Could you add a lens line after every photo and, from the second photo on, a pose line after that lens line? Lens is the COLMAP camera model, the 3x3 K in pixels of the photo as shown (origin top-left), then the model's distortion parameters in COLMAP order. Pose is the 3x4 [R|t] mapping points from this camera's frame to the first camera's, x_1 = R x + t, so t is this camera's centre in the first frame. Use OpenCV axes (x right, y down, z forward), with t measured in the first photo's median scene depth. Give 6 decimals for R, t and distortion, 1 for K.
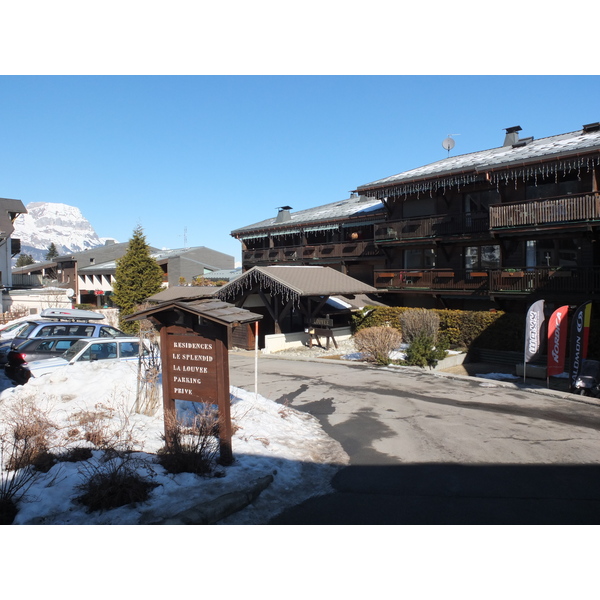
lens RADIAL K [[455.4, 0, 300.0], [0, 455.4, 300.0], [0, 0, 1]] dist [-0.053627, 0.003622]
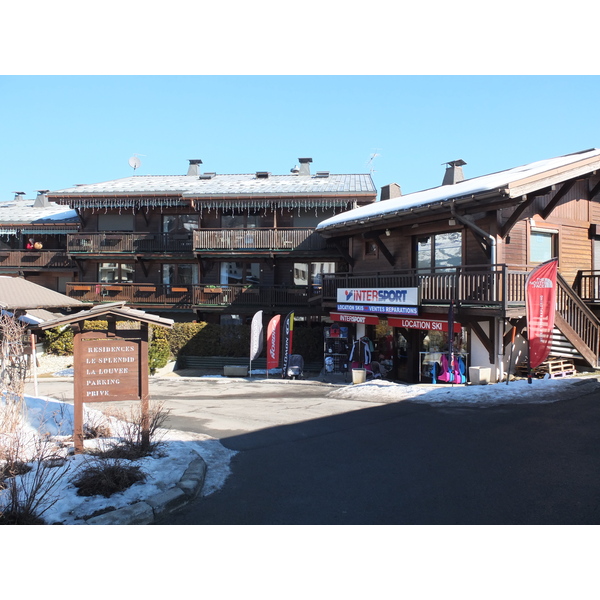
lens RADIAL K [[455.4, 0, 300.0], [0, 455.4, 300.0], [0, 0, 1]] dist [-0.053627, 0.003622]
pose [[0.745114, 0.009396, 0.666870, -0.134643], [0.012704, 0.999519, -0.028277, 0.004078], [-0.666816, 0.029541, 0.744637, -0.023560]]
